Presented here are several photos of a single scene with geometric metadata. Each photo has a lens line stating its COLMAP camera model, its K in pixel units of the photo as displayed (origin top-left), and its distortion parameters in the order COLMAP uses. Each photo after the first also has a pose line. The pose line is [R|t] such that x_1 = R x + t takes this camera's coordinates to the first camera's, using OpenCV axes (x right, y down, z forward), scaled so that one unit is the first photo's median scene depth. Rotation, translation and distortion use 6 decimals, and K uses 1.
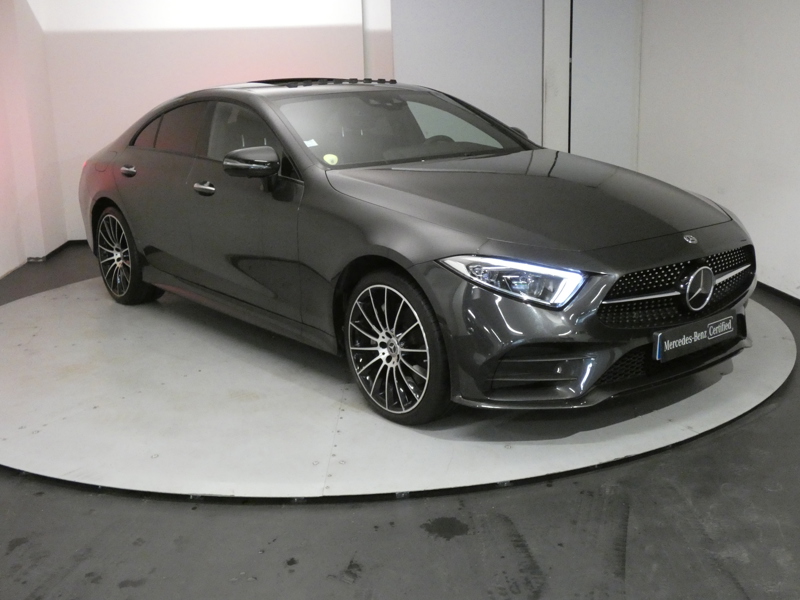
lens RADIAL K [[891.6, 0, 396.8], [0, 891.6, 303.9], [0, 0, 1]] dist [0.027660, 0.000000]
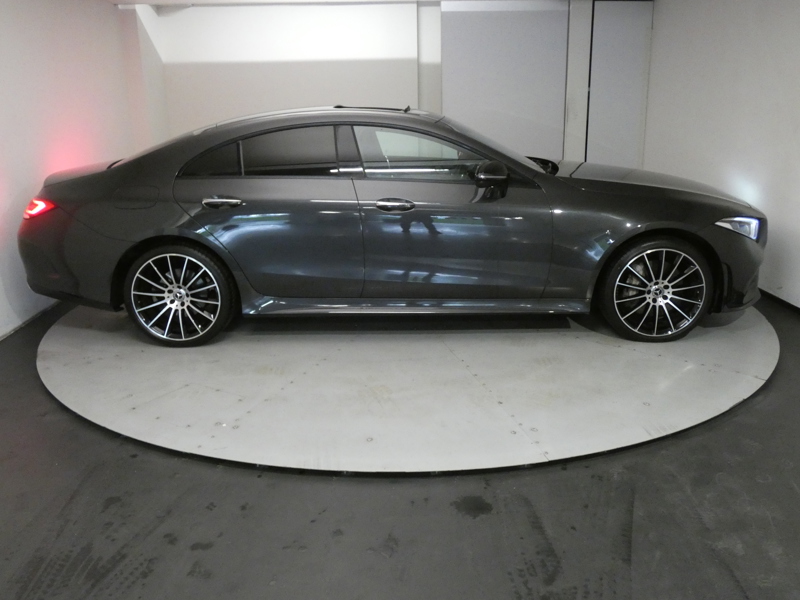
lens RADIAL K [[686.4, 0, 405.4], [0, 686.4, 296.3], [0, 0, 1]] dist [-0.001431, 0.013754]
pose [[0.998251, 0.025567, -0.053301, 0.008197], [-0.023639, 0.999054, 0.036505, -0.046967], [0.054184, -0.035181, 0.997911, 0.115633]]
